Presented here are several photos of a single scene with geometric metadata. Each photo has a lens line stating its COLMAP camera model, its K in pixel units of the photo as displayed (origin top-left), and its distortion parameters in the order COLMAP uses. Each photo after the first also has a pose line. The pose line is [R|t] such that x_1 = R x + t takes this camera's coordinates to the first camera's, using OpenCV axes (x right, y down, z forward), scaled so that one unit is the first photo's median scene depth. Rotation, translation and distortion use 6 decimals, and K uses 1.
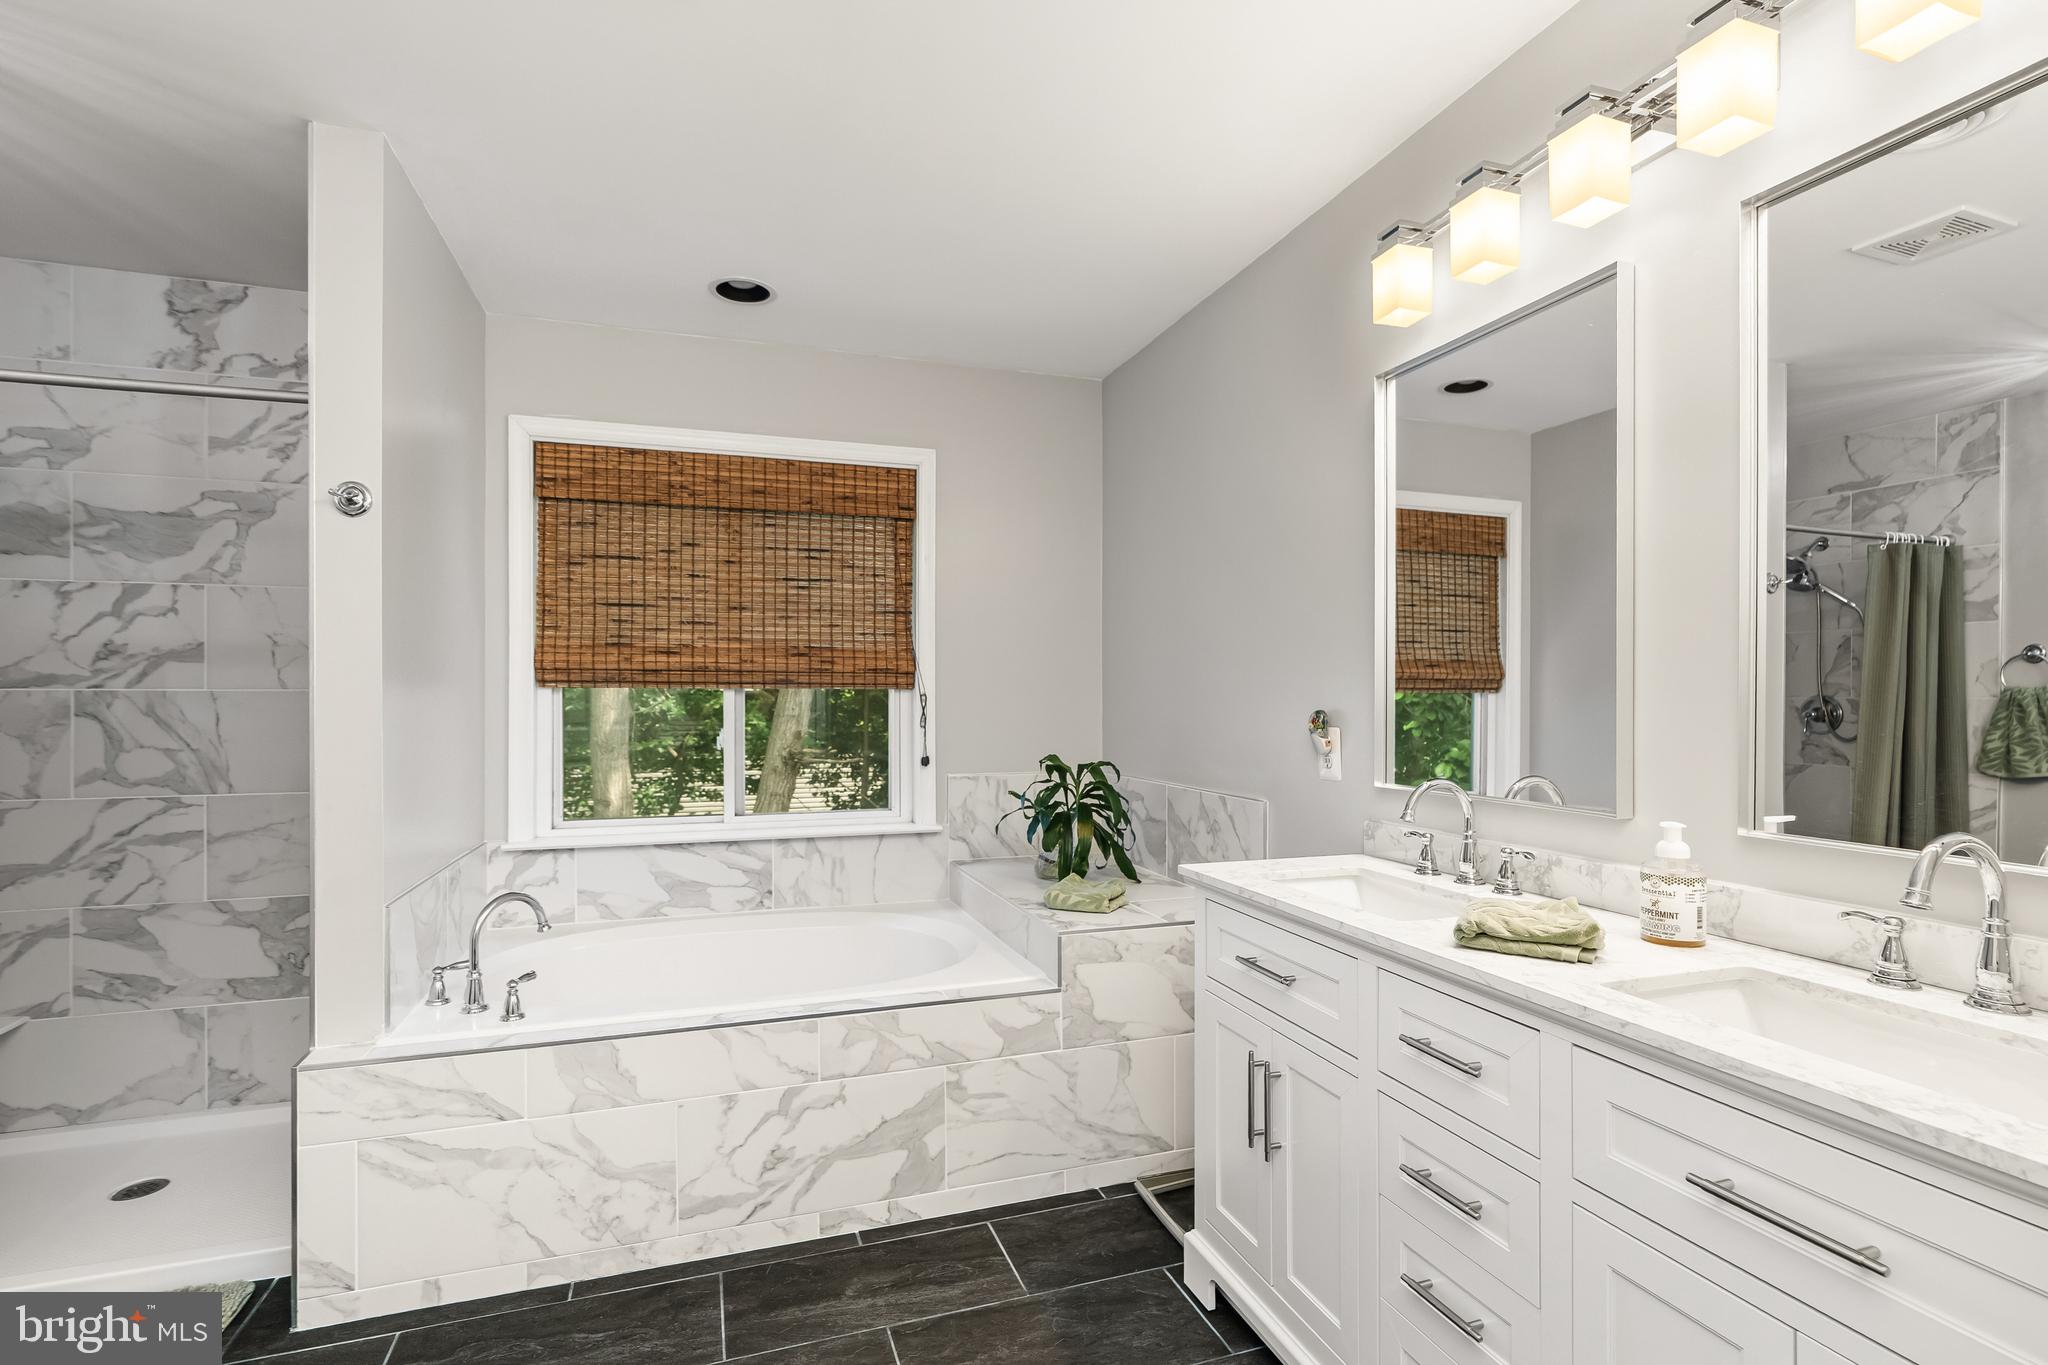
lens RADIAL K [[972.0, 0, 1028.0], [0, 972.0, 689.9], [0, 0, 1]] dist [-0.014050, 0.005032]
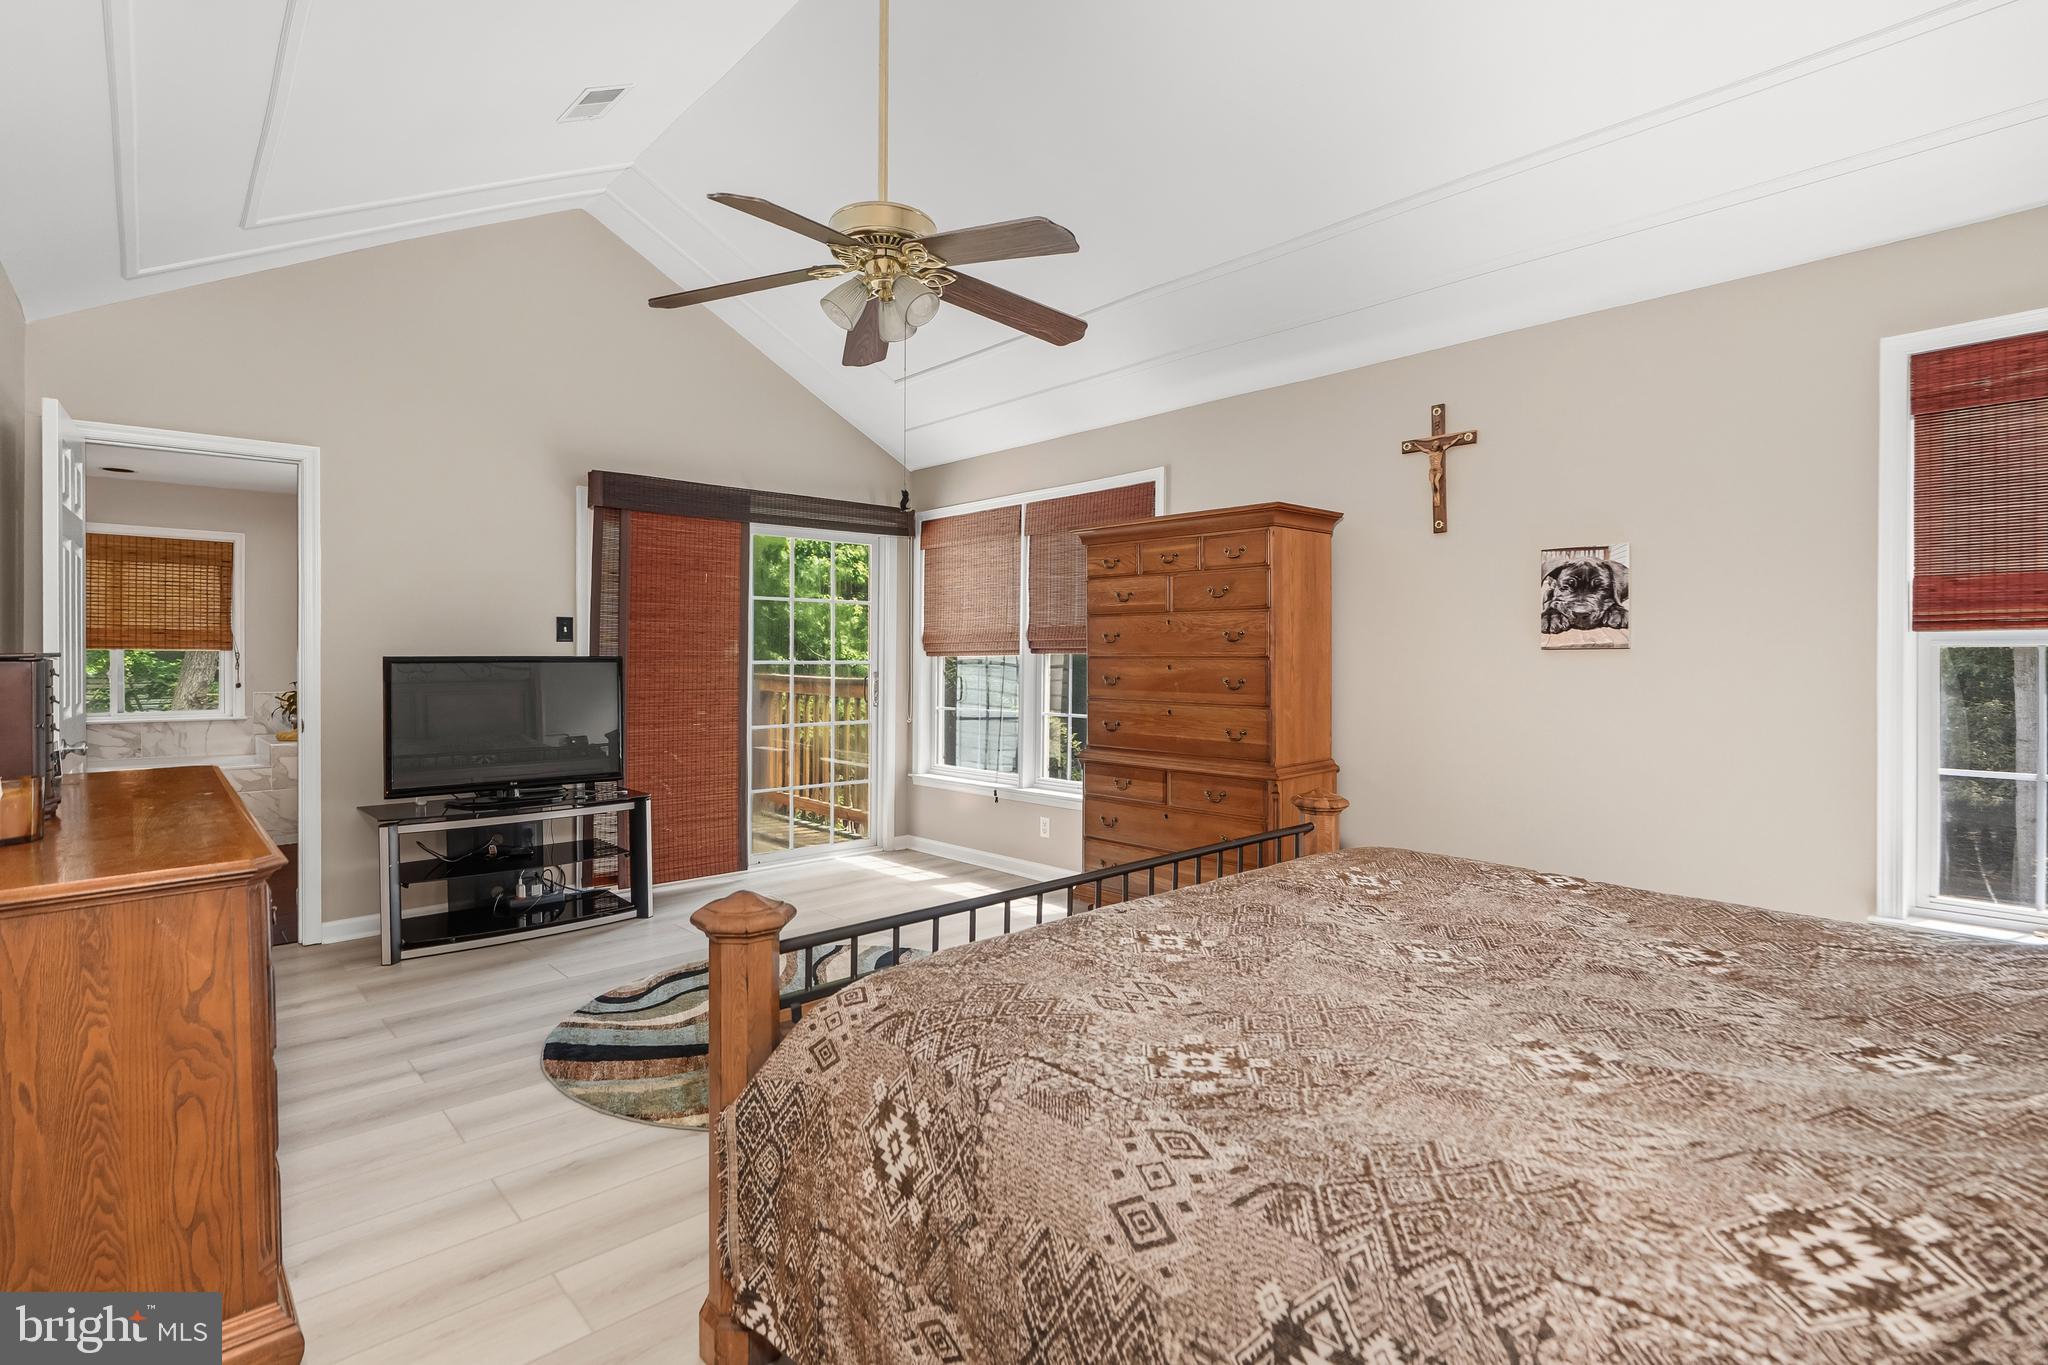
lens RADIAL K [[972.0, 0, 1027.8], [0, 972.0, 667.1], [0, 0, 1]] dist [-0.014050, 0.005032]
pose [[0.917315, 0.000876, 0.398160, 0.756137], [-0.001042, 0.999999, 0.000200, 0.040804], [-0.398160, -0.000598, 0.917316, -1.891022]]
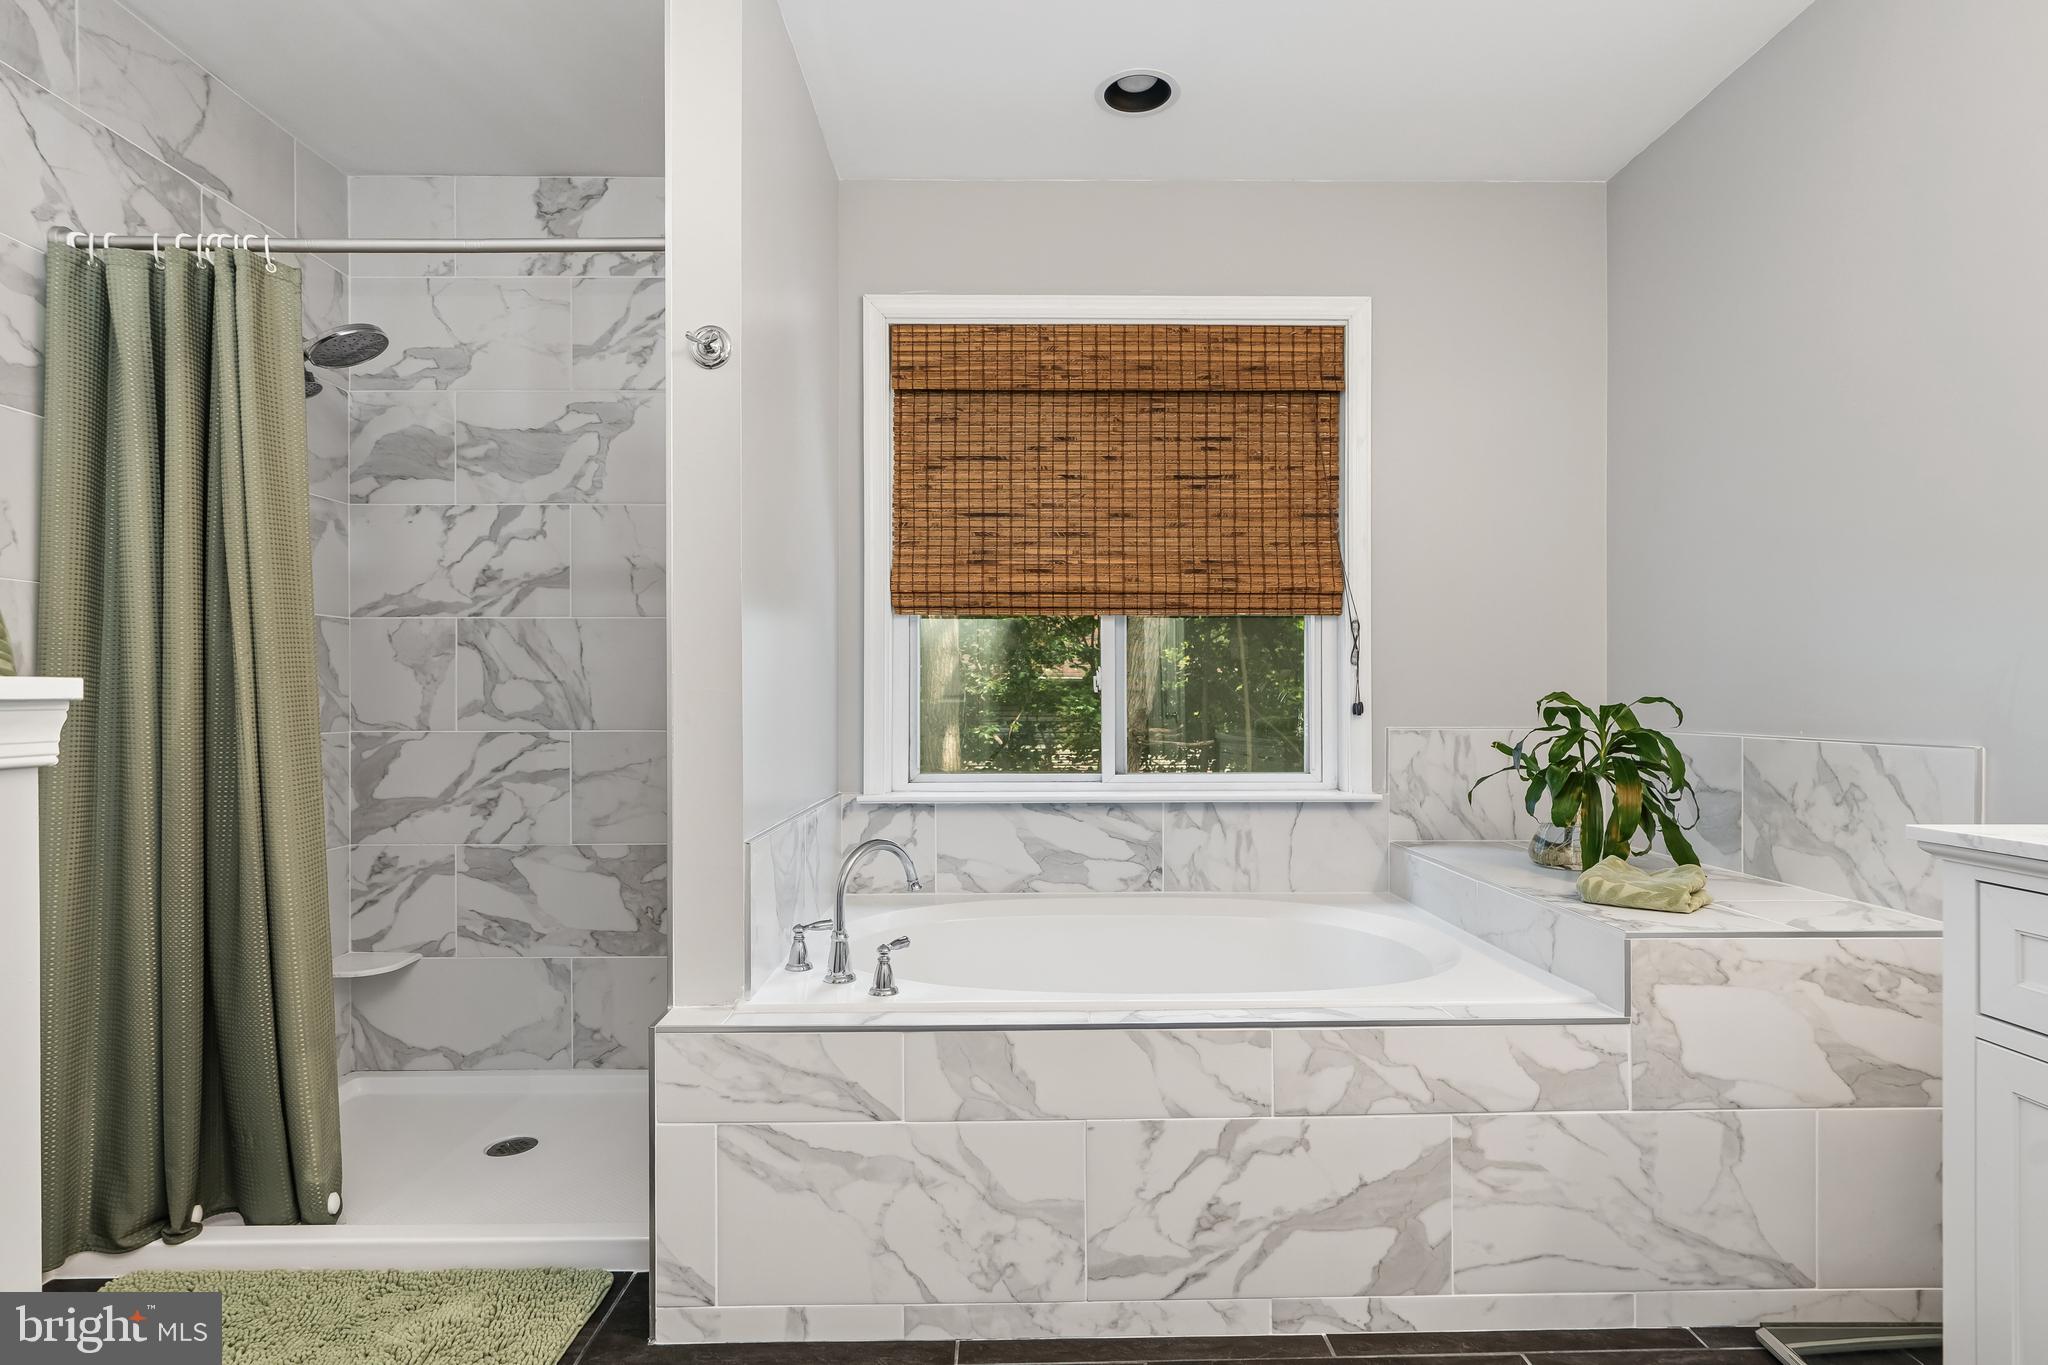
lens RADIAL K [[1065.7, 0, 1025.9], [0, 1065.7, 686.7], [0, 0, 1]] dist [-0.010101, 0.001060]
pose [[0.951926, -0.003537, -0.306308, -0.121133], [0.002719, 0.999992, -0.003098, 0.071818], [0.306316, 0.002116, 0.951927, 0.158901]]
